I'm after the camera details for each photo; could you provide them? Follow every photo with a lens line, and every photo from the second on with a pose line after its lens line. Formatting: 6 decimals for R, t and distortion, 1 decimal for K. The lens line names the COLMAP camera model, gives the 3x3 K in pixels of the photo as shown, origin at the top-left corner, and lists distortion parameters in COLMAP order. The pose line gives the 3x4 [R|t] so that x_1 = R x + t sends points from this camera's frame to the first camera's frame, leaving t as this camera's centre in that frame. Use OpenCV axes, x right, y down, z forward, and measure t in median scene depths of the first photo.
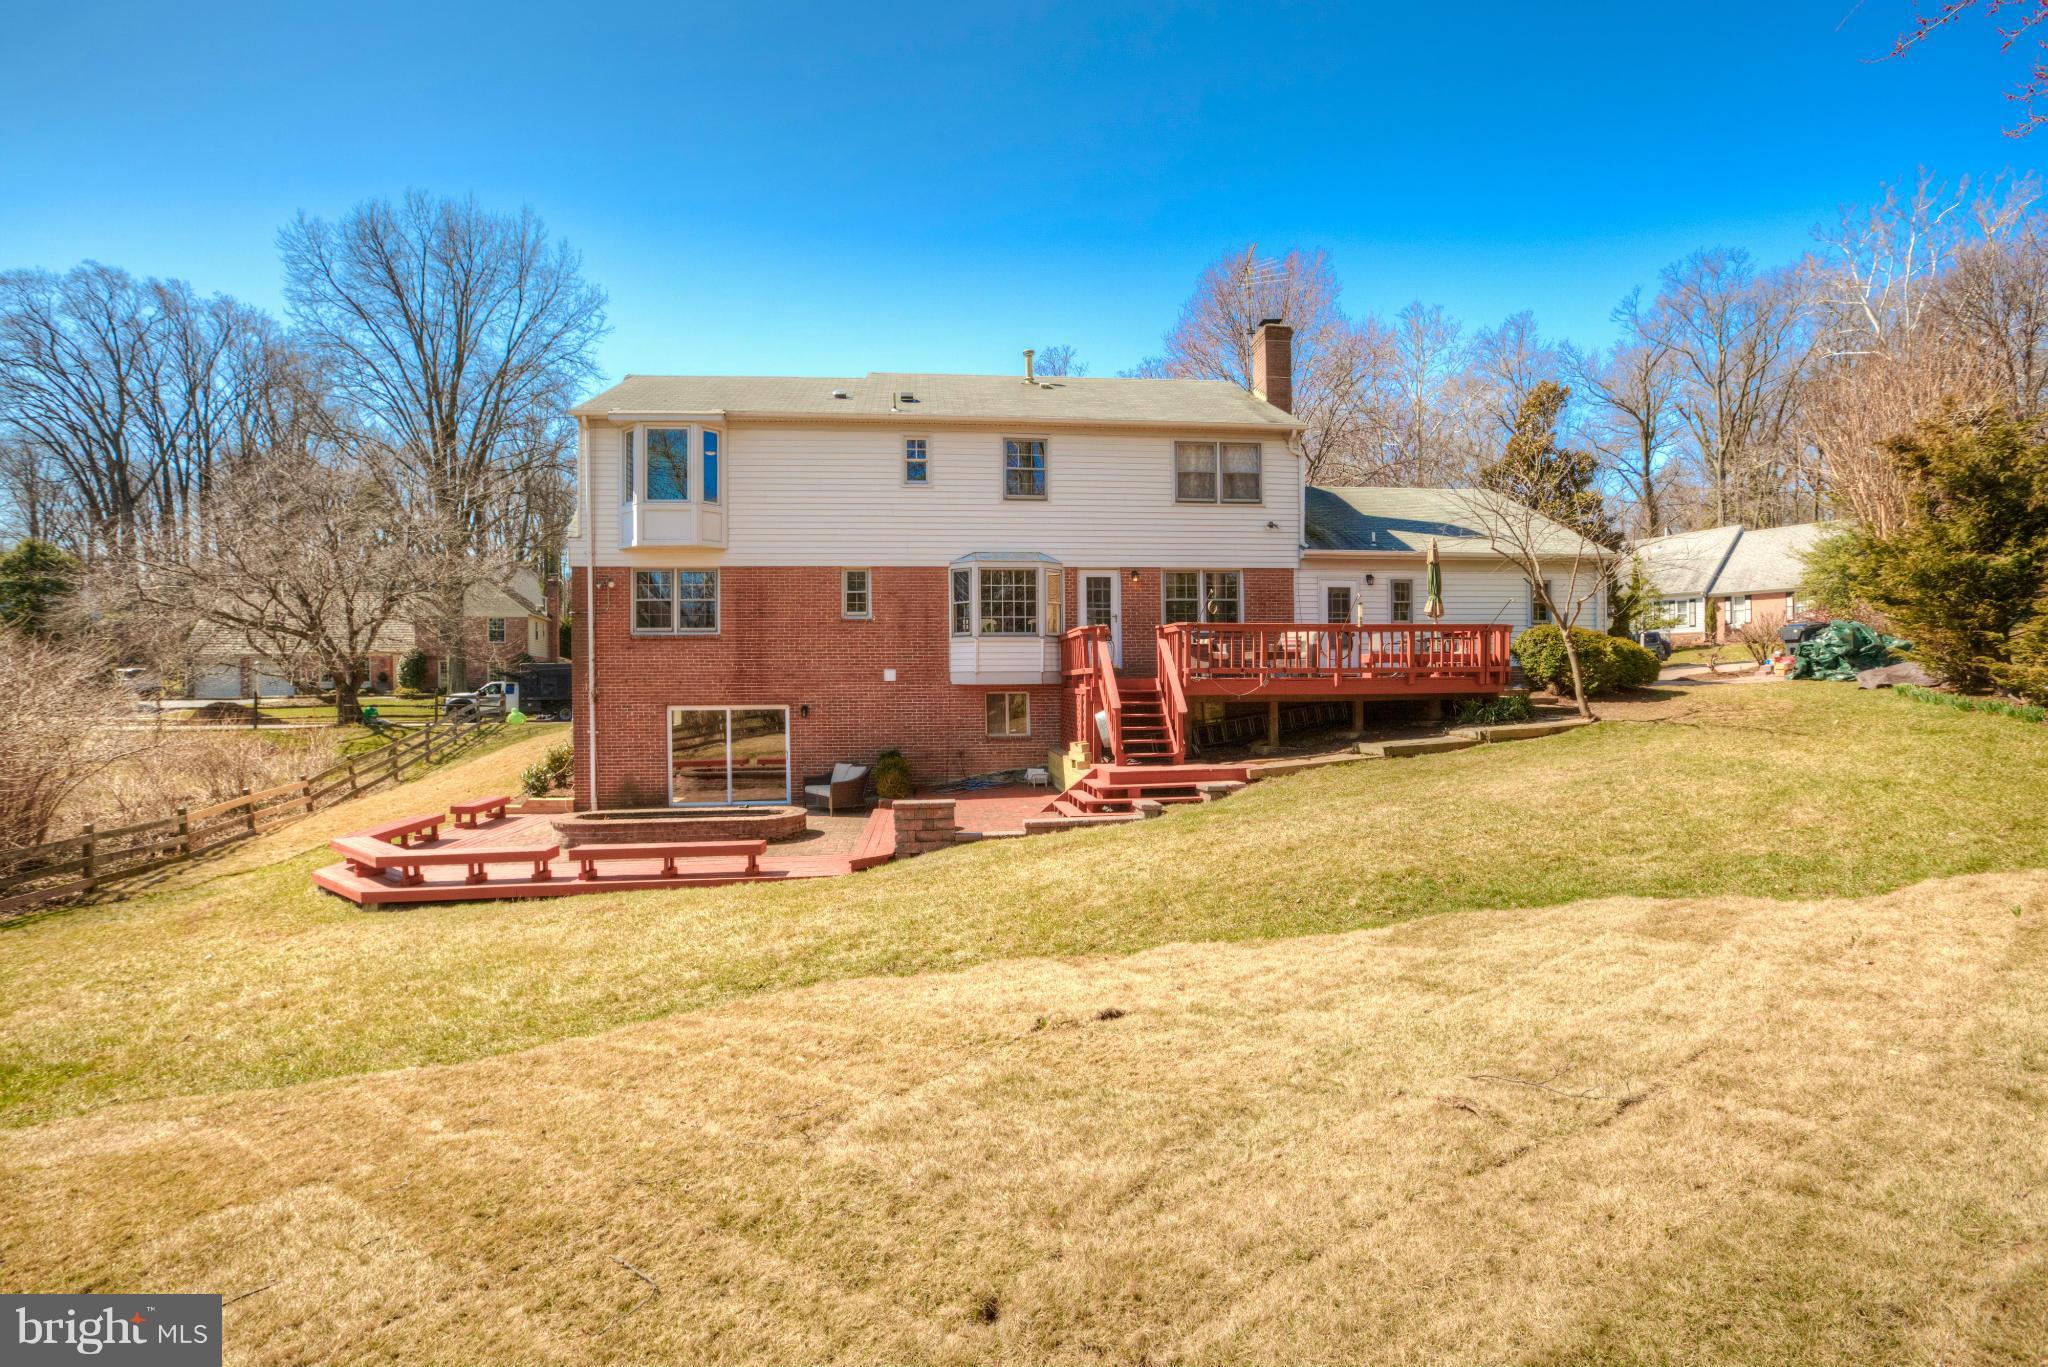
lens RADIAL K [[935.3, 0, 1028.9], [0, 935.3, 681.5], [0, 0, 1]] dist [-0.038014, 0.017202]
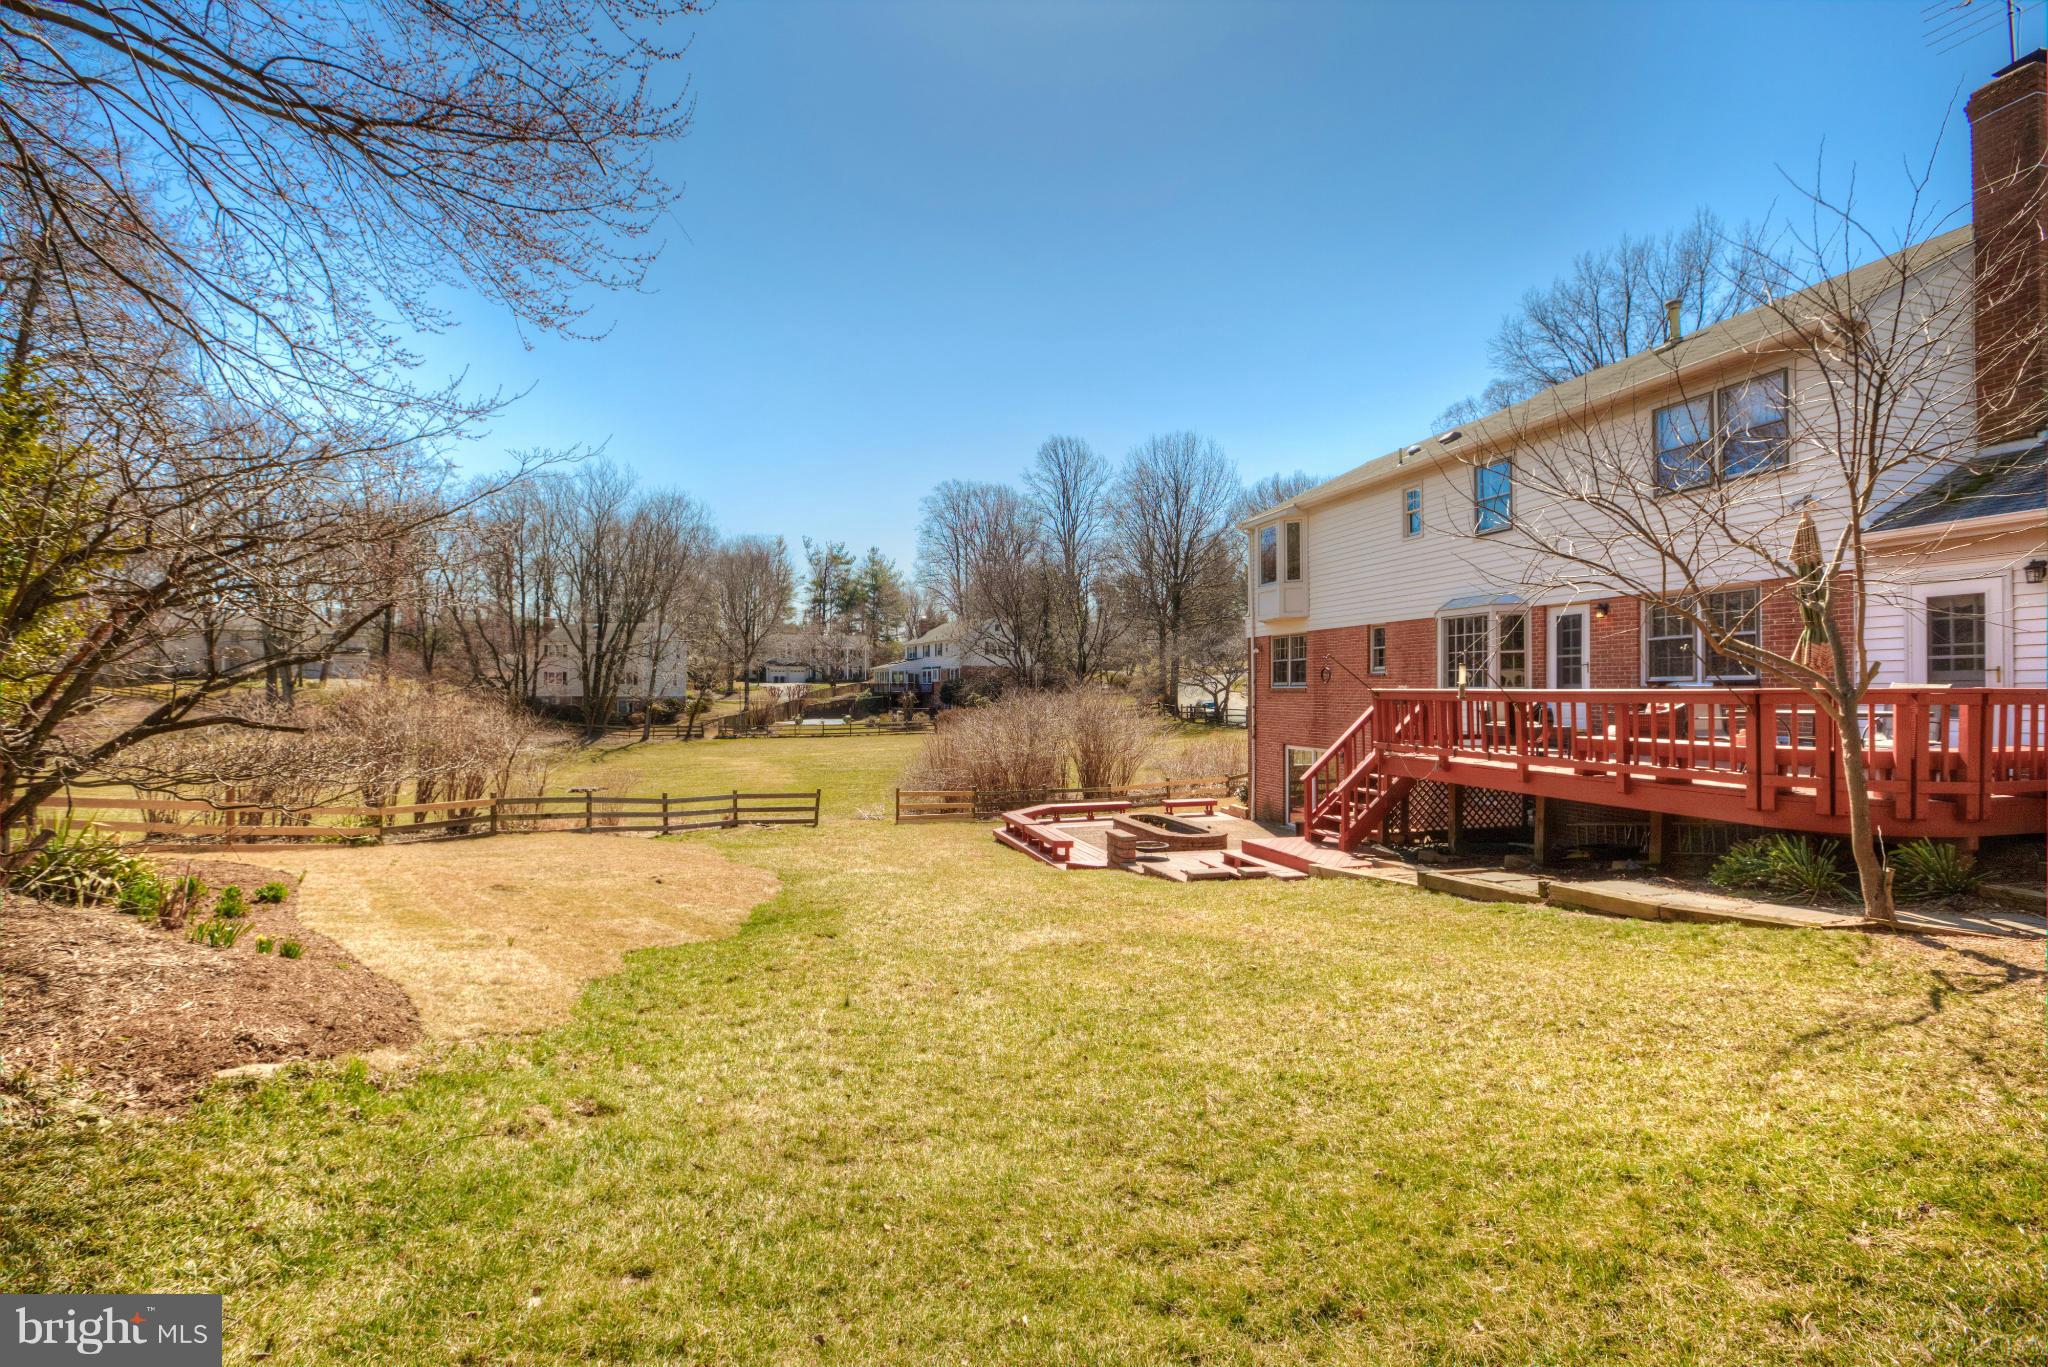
lens RADIAL K [[935.3, 0, 1028.9], [0, 935.3, 681.5], [0, 0, 1]] dist [-0.038014, 0.017202]
pose [[0.109036, 0.005012, -0.994025, 0.814715], [-0.006277, 0.999971, 0.004354, -0.059249], [0.994018, 0.005764, 0.109064, 0.489029]]
